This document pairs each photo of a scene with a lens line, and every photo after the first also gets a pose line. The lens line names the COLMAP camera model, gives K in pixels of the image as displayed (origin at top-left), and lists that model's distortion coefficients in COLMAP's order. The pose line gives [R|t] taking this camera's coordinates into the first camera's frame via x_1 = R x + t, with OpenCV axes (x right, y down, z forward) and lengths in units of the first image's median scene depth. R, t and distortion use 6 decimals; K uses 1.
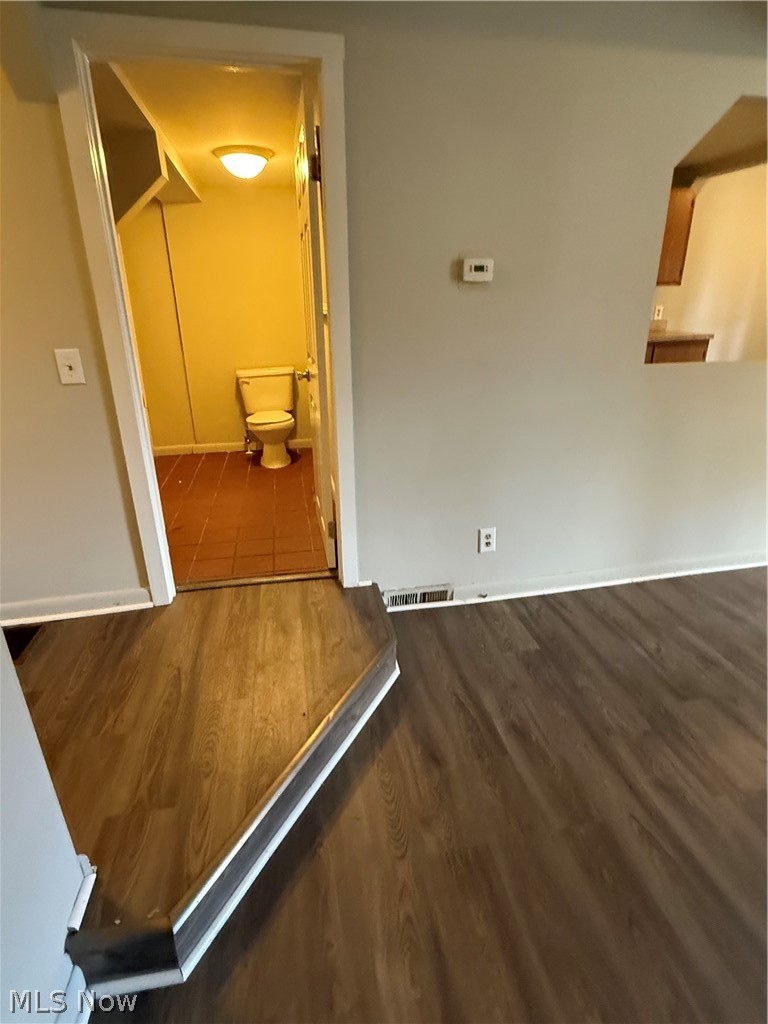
lens RADIAL K [[504.9, 0, 382.9], [0, 504.9, 506.9], [0, 0, 1]] dist [-0.034011, -0.000068]
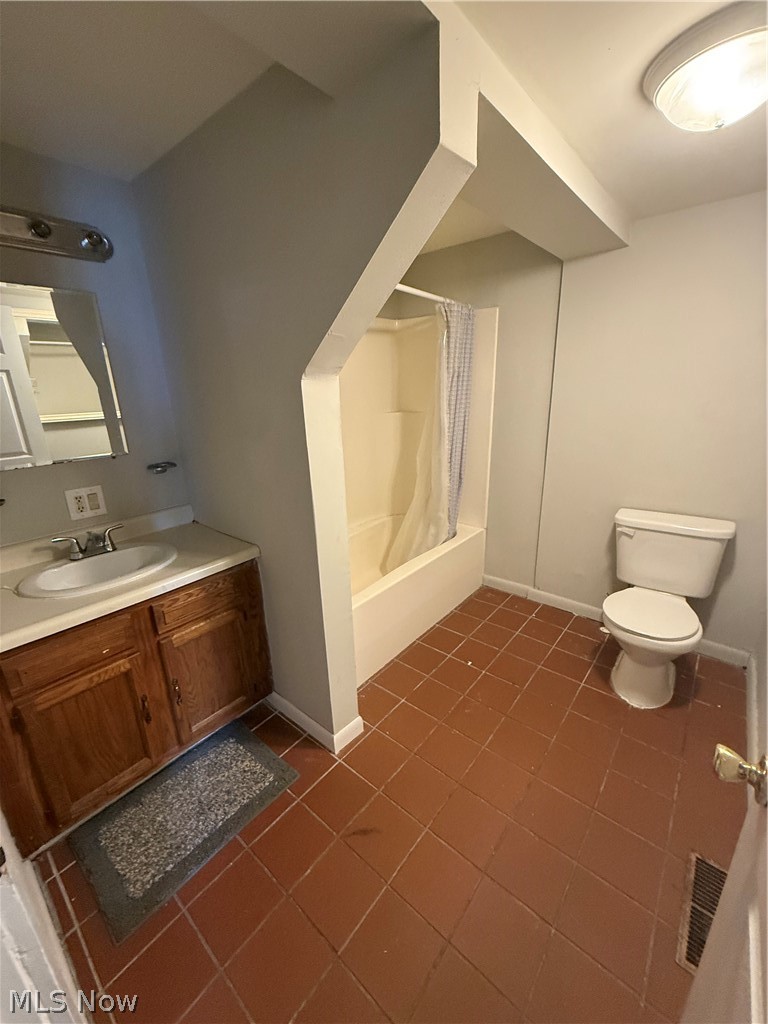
lens RADIAL K [[410.7, 0, 381.2], [0, 410.7, 509.1], [0, 0, 1]] dist [-0.000979, -0.000106]
pose [[0.625355, 0.222718, -0.747882, -0.093679], [-0.272557, 0.960384, 0.058097, -0.223648], [0.731193, 0.167509, 0.661284, 0.446006]]
